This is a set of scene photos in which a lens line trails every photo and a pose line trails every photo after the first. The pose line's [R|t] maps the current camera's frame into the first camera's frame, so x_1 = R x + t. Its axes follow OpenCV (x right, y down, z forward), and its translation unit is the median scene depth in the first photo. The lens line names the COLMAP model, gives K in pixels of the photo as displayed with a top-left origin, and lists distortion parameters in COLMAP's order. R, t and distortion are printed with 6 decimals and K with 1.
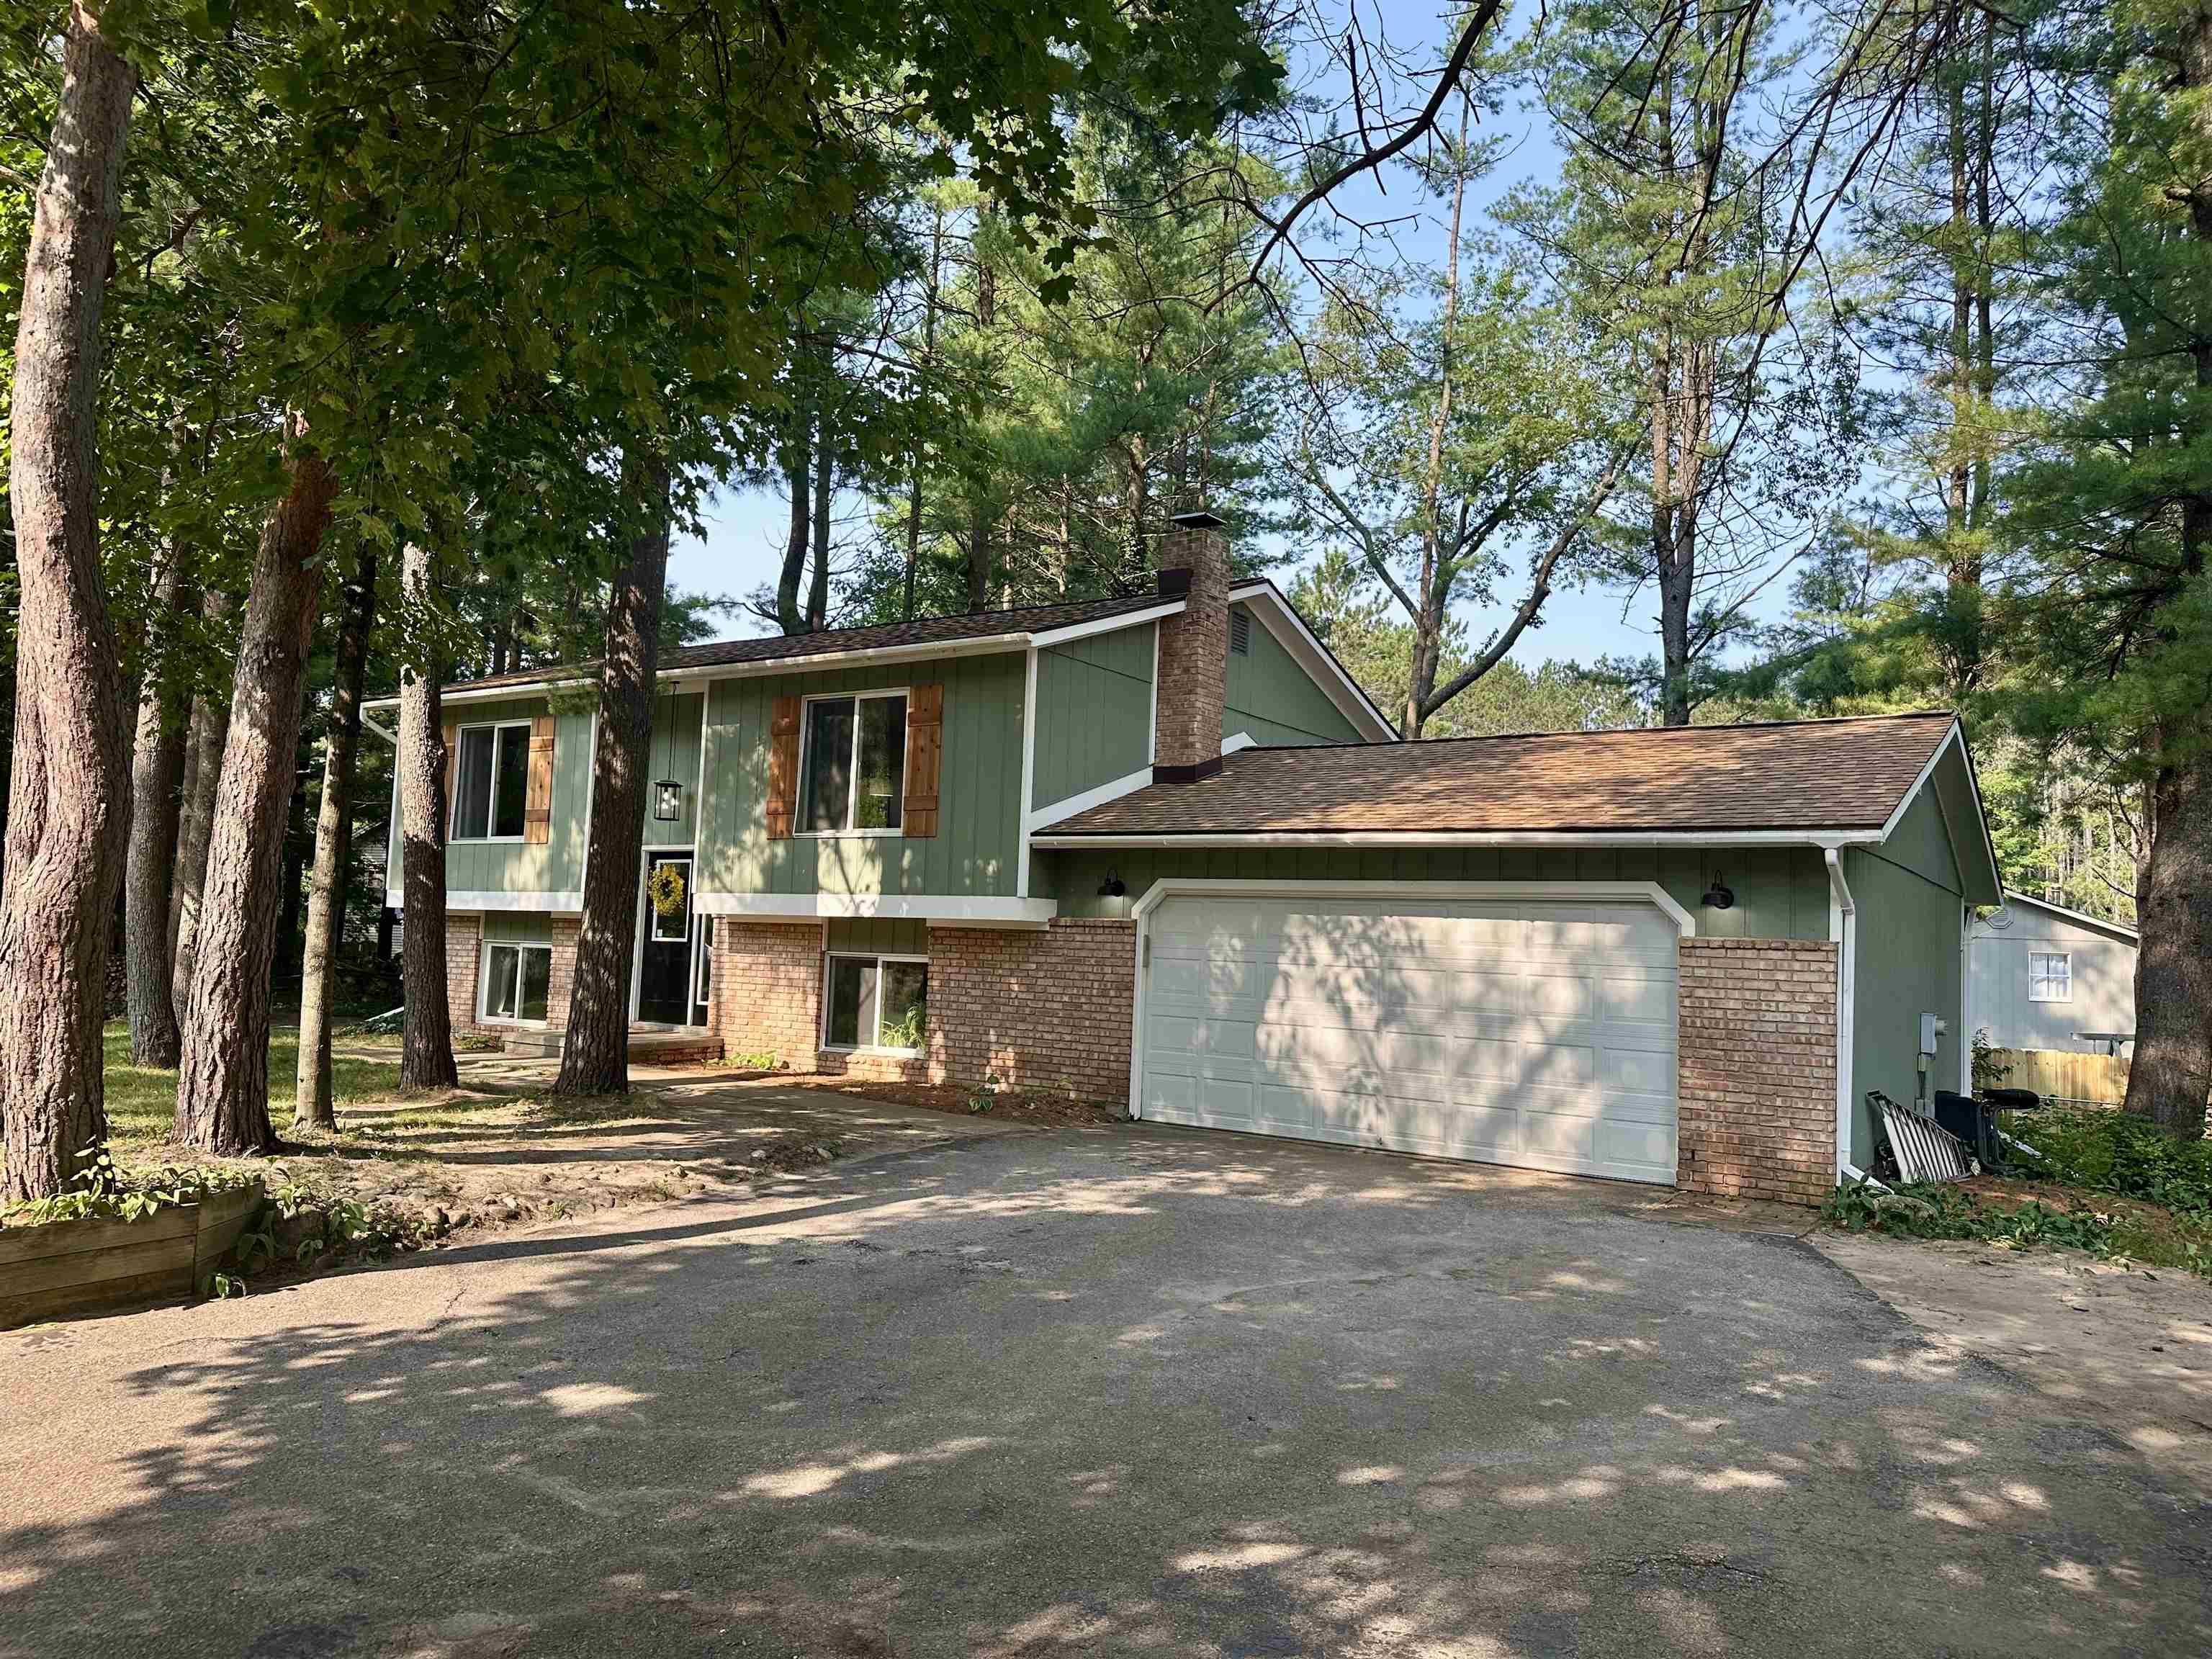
lens RADIAL K [[1526.8, 0, 1106.0], [0, 1526.8, 829.5], [0, 0, 1]] dist [0.035732, -0.001192]
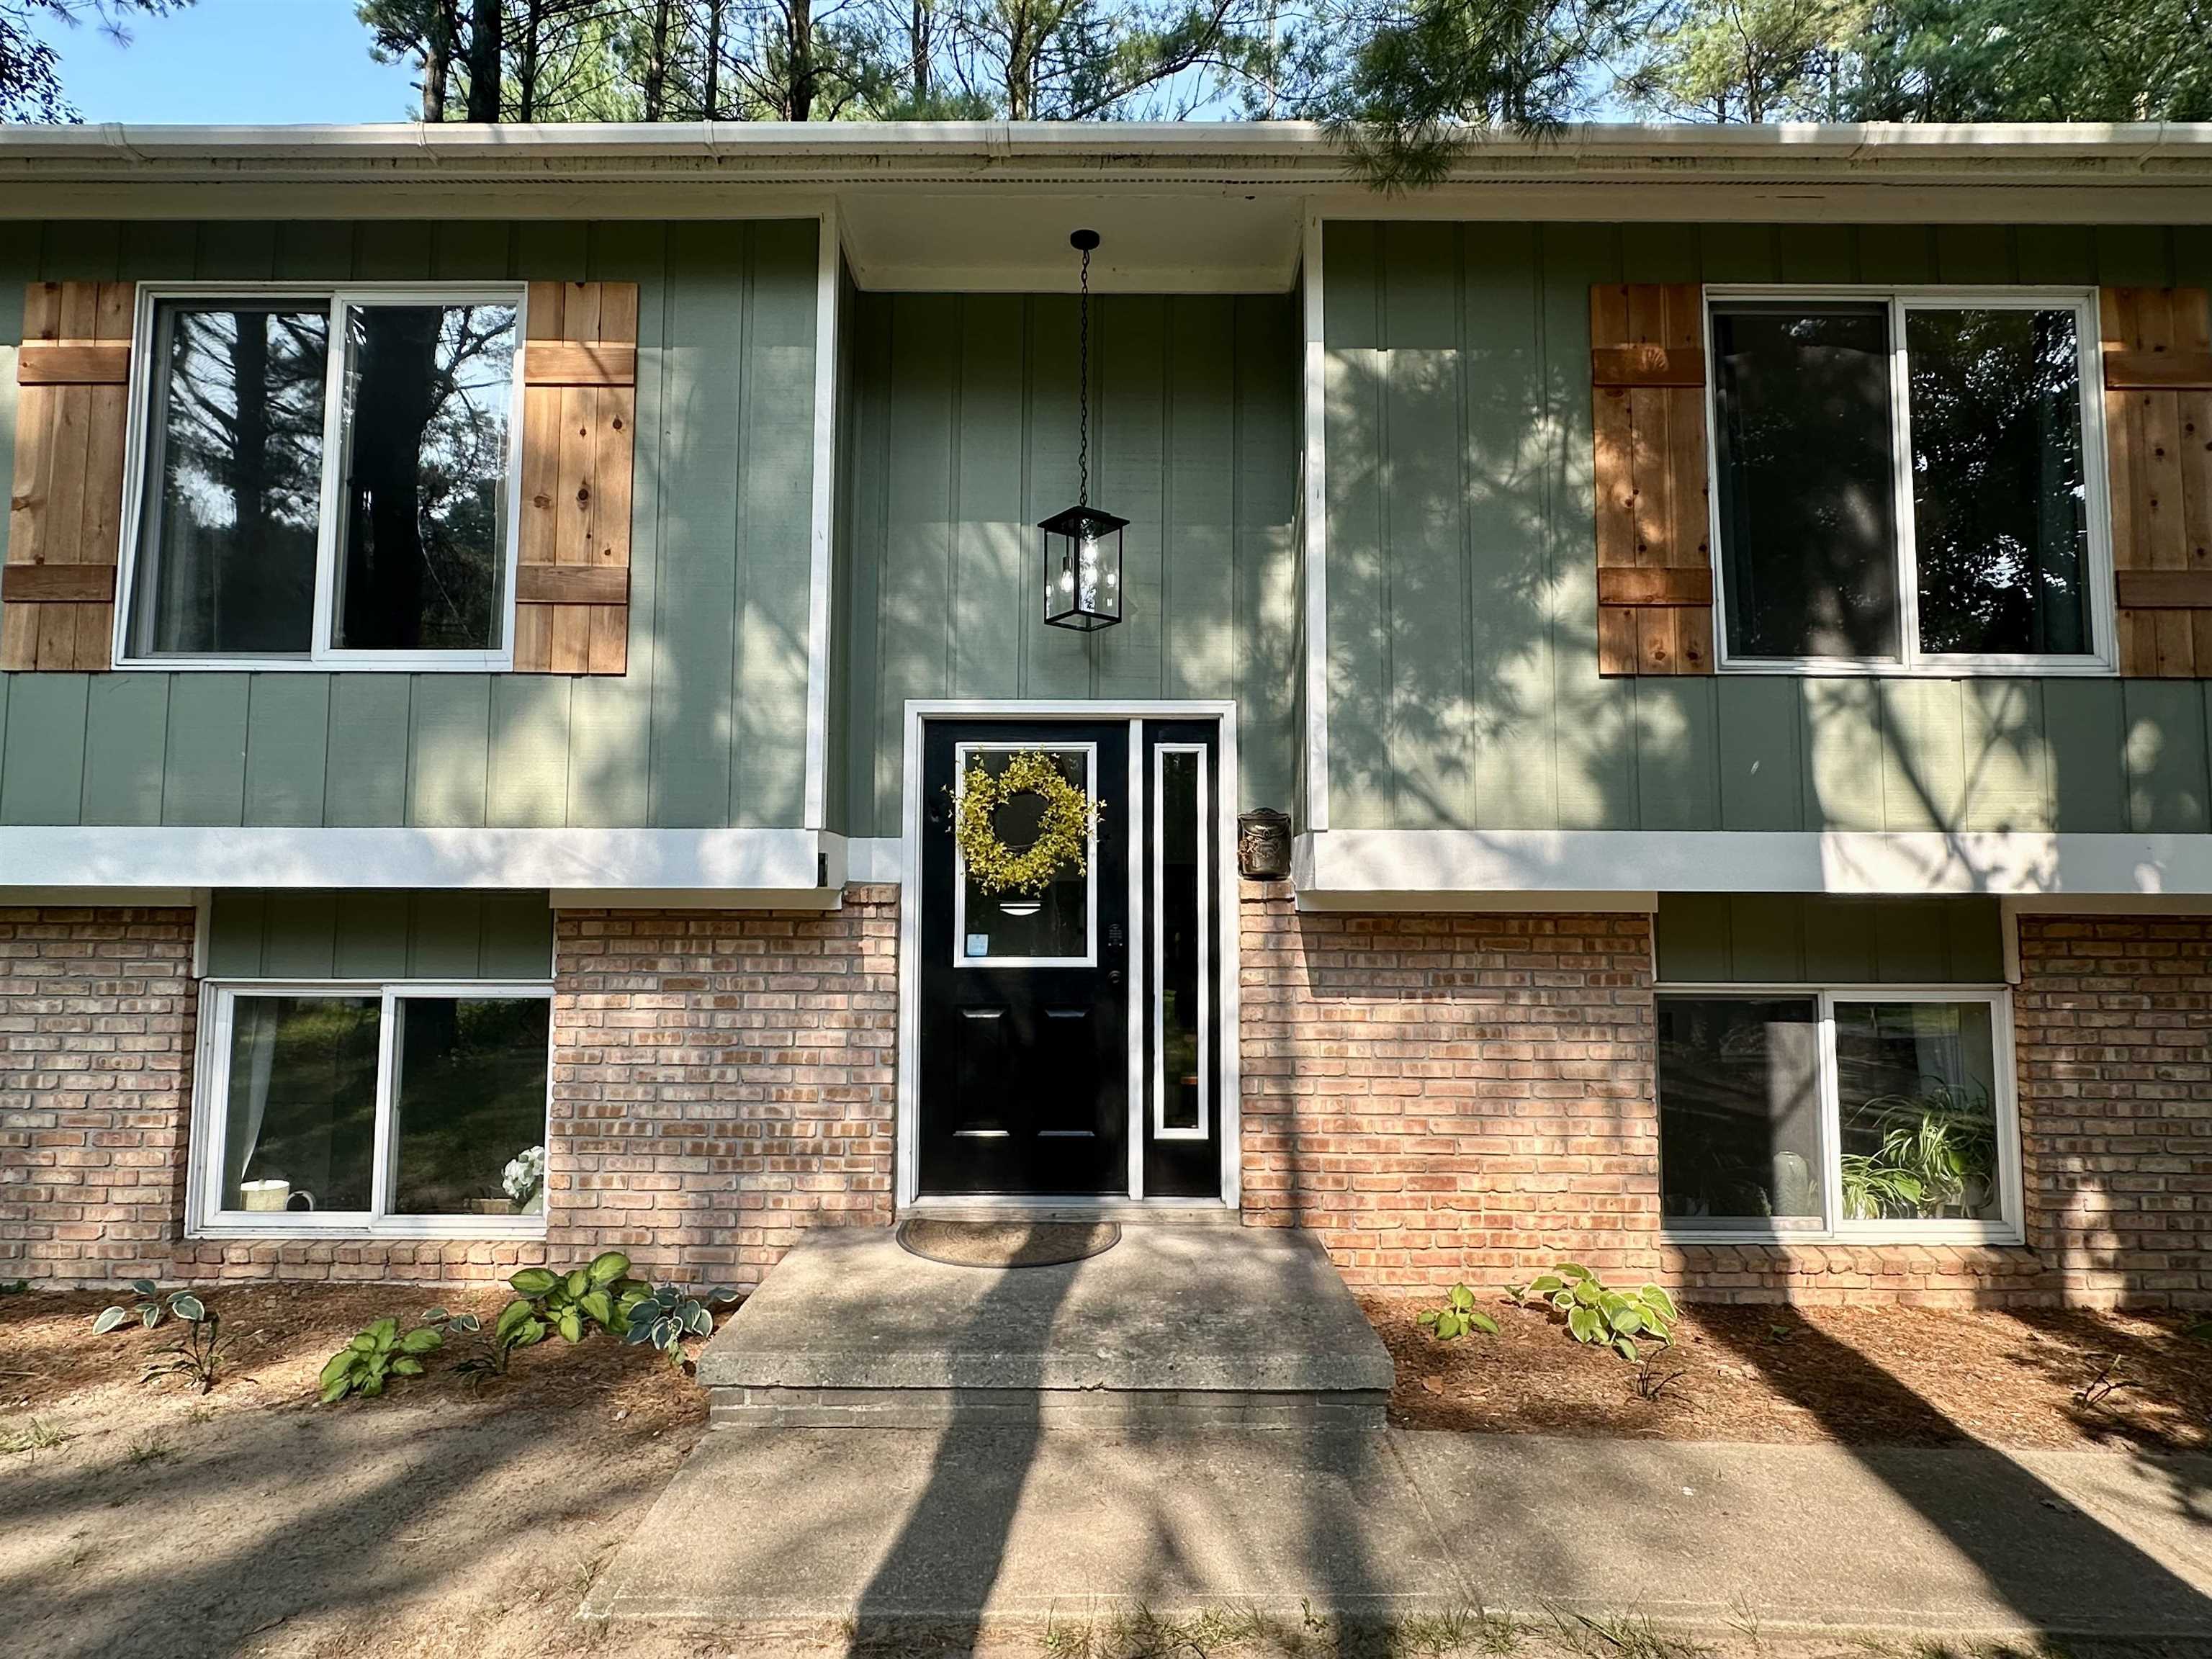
lens RADIAL K [[1199.0, 0, 1106.0], [0, 1199.0, 829.5], [0, 0, 1]] dist [-0.000211, -0.000519]
pose [[0.829878, 0.000269, 0.557945, -0.499489], [-0.021567, 0.999268, 0.031598, 0.036289], [-0.557528, -0.038255, 0.829276, 0.881204]]
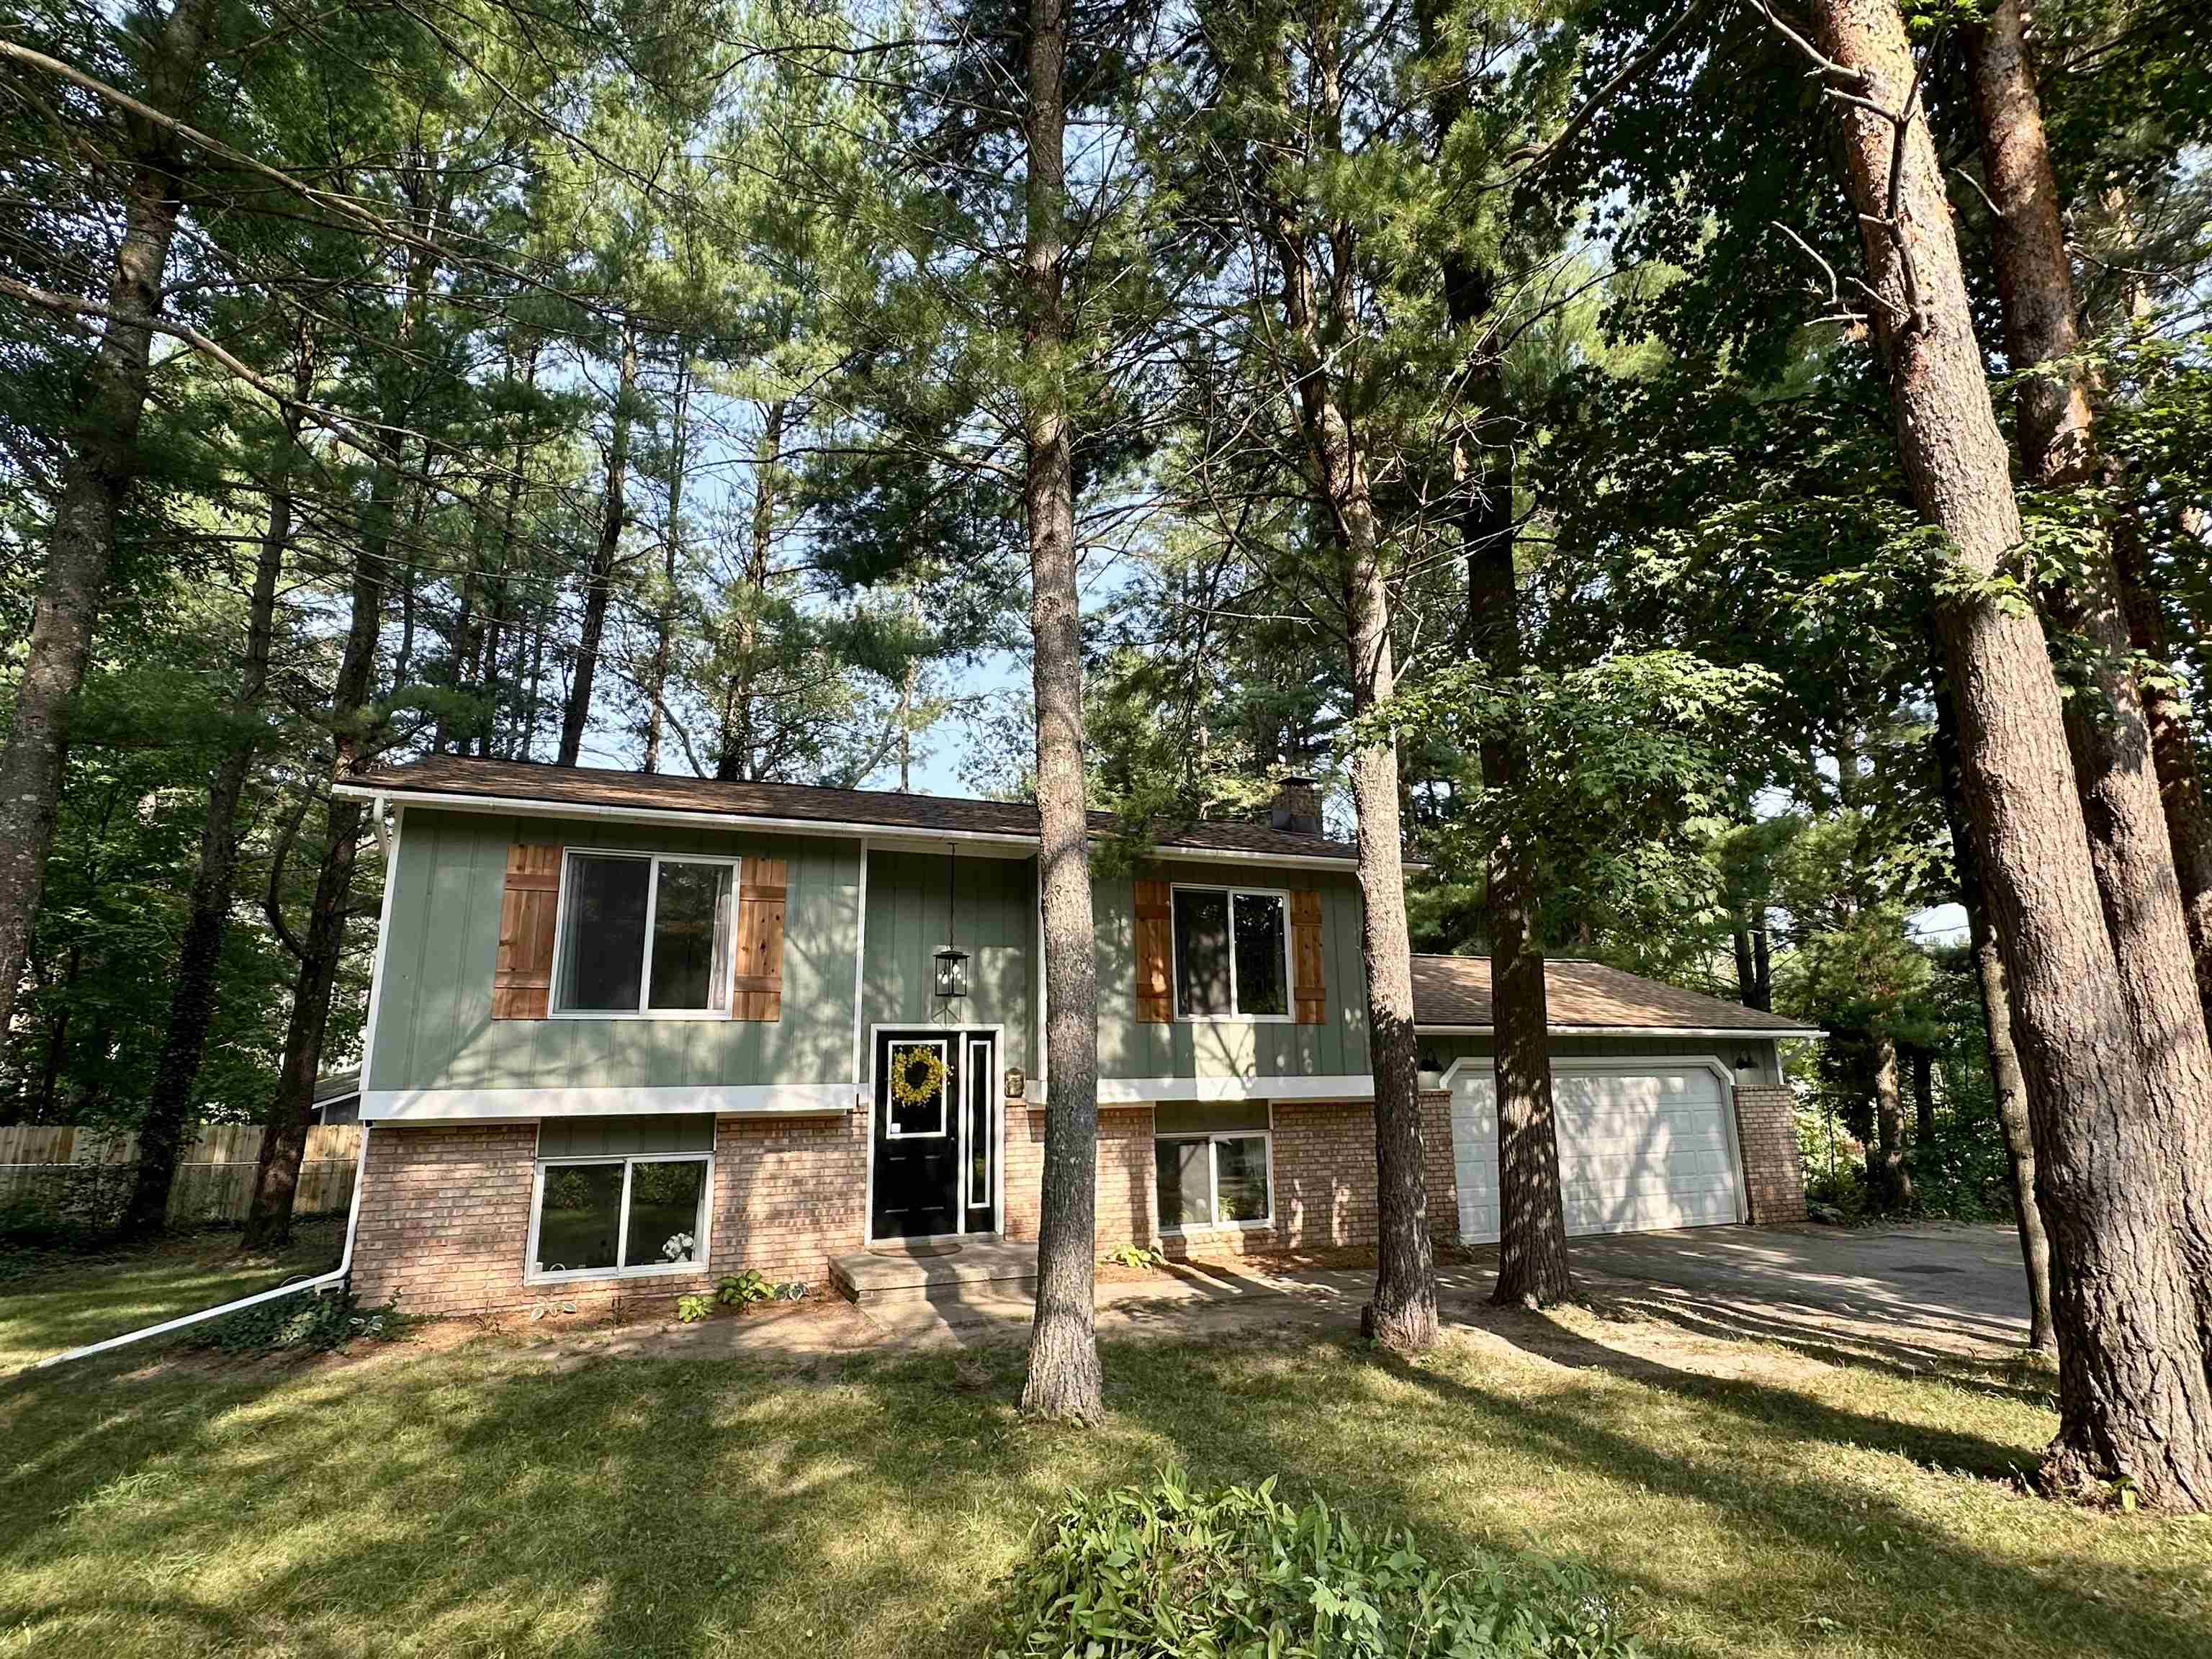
lens RADIAL K [[1086.5, 0, 1106.0], [0, 1086.5, 829.5], [0, 0, 1]] dist [-0.000077, -0.000153]
pose [[0.550045, 0.147542, 0.821999, -0.883861], [-0.029991, 0.987125, -0.157113, -0.006186], [-0.834596, 0.061767, 0.547388, 0.657468]]
